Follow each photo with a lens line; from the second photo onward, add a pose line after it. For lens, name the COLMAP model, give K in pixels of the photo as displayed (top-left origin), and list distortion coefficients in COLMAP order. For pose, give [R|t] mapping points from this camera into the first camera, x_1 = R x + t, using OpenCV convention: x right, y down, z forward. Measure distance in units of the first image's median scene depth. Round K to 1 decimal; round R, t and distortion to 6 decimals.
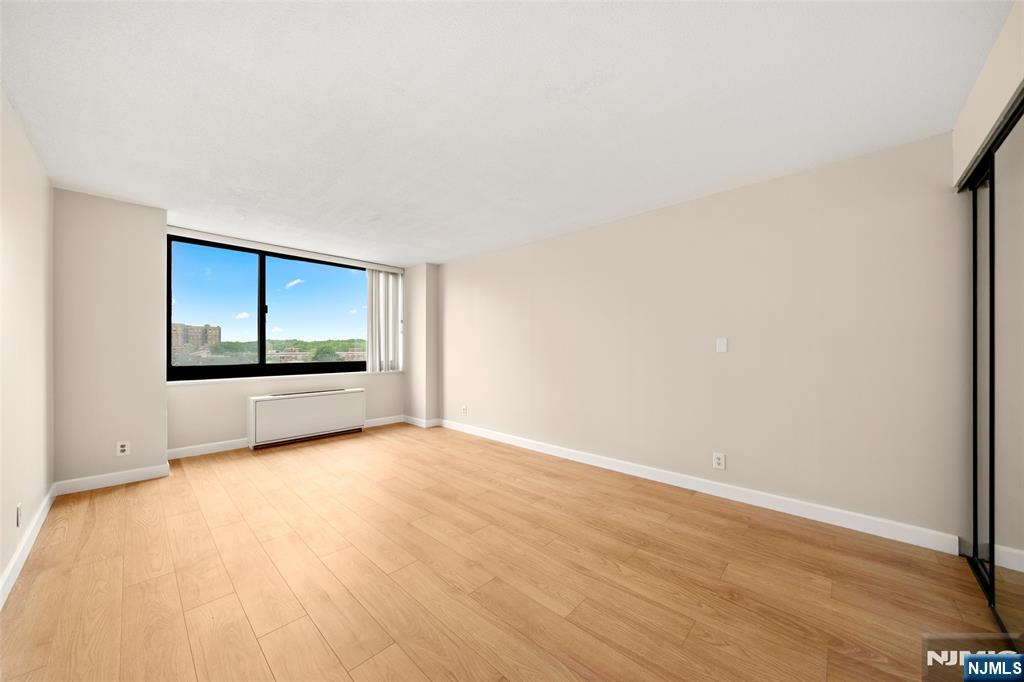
lens RADIAL K [[348.8, 0, 510.7], [0, 348.8, 343.8], [0, 0, 1]] dist [0.000489, -0.000023]
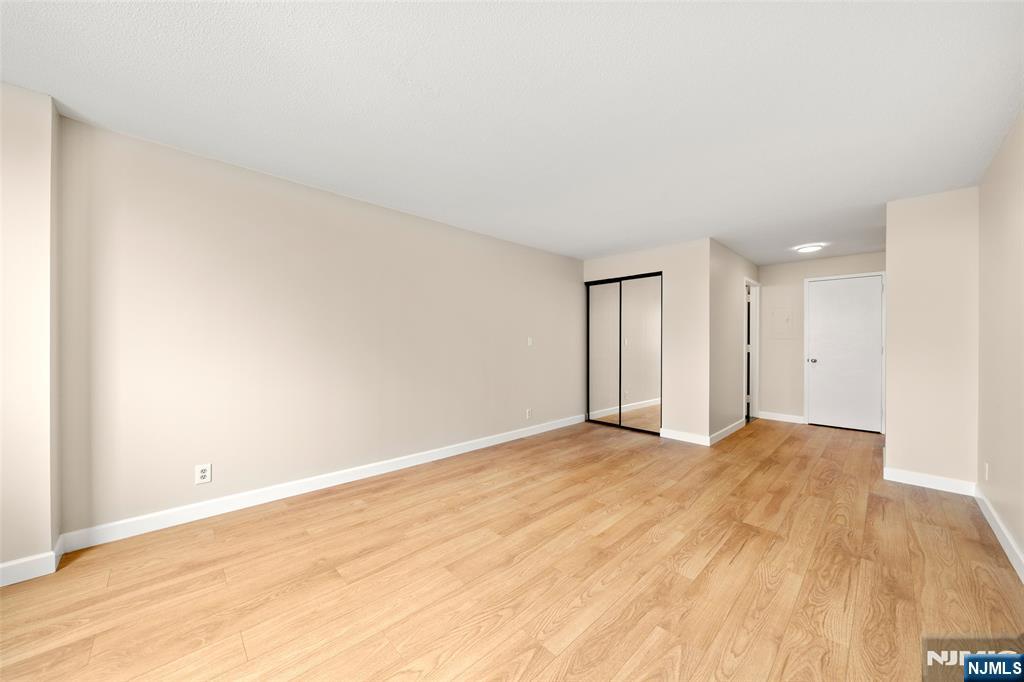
lens RADIAL K [[348.8, 0, 510.7], [0, 348.8, 343.8], [0, 0, 1]] dist [0.000489, -0.000023]
pose [[0.081963, -0.000324, 0.996635, -0.987645], [-0.017243, 0.999850, 0.001743, 0.012627], [-0.996486, -0.017328, 0.081945, 0.940544]]
